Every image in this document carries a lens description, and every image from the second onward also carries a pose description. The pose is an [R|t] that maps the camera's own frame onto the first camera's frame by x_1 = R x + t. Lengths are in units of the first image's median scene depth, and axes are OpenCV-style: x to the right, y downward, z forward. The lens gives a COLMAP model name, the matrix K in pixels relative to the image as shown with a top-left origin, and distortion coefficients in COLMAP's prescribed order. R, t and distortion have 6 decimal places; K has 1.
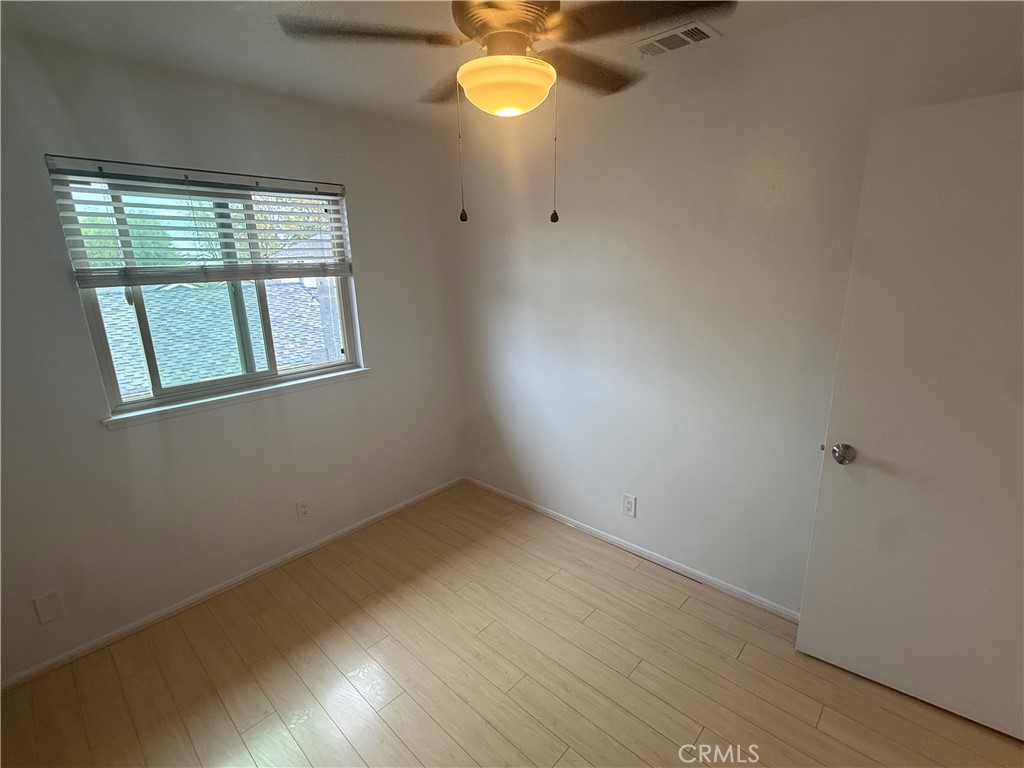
lens RADIAL K [[476.7, 0, 512.3], [0, 476.7, 398.1], [0, 0, 1]] dist [-0.003635, 0.001215]
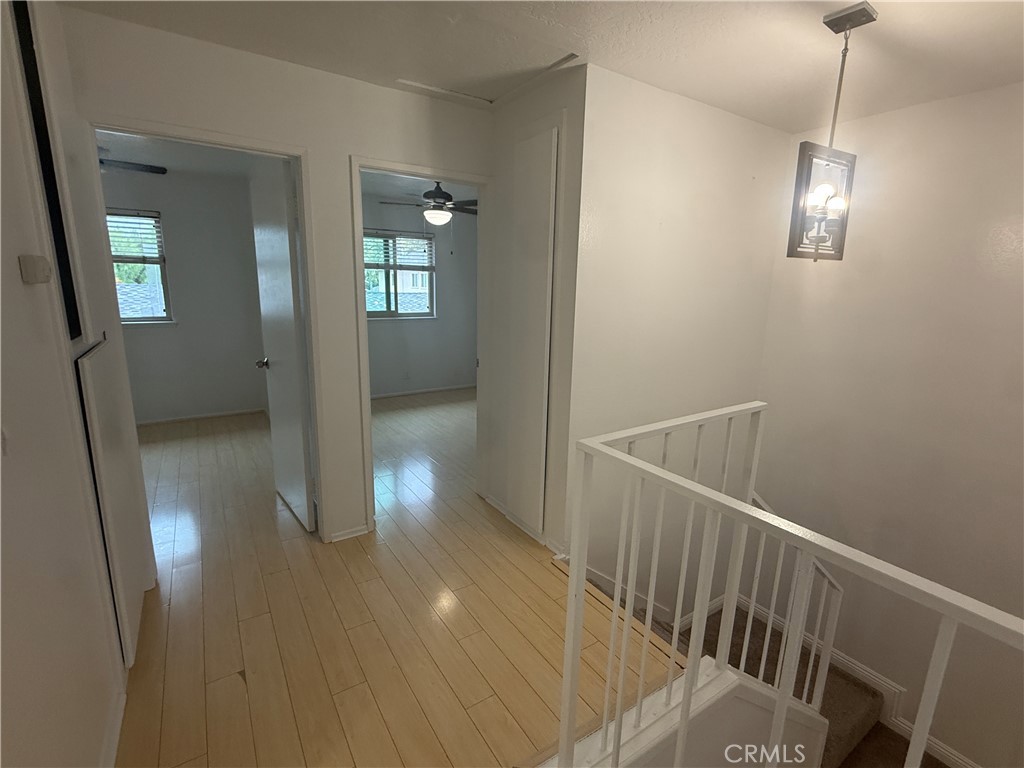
lens RADIAL K [[476.7, 0, 513.0], [0, 476.7, 384.1], [0, 0, 1]] dist [-0.003635, 0.001215]
pose [[0.963138, 0.097419, -0.250750, 0.666683], [-0.114719, 0.991858, -0.055291, 0.368594], [0.243322, 0.082019, 0.966472, -1.089438]]
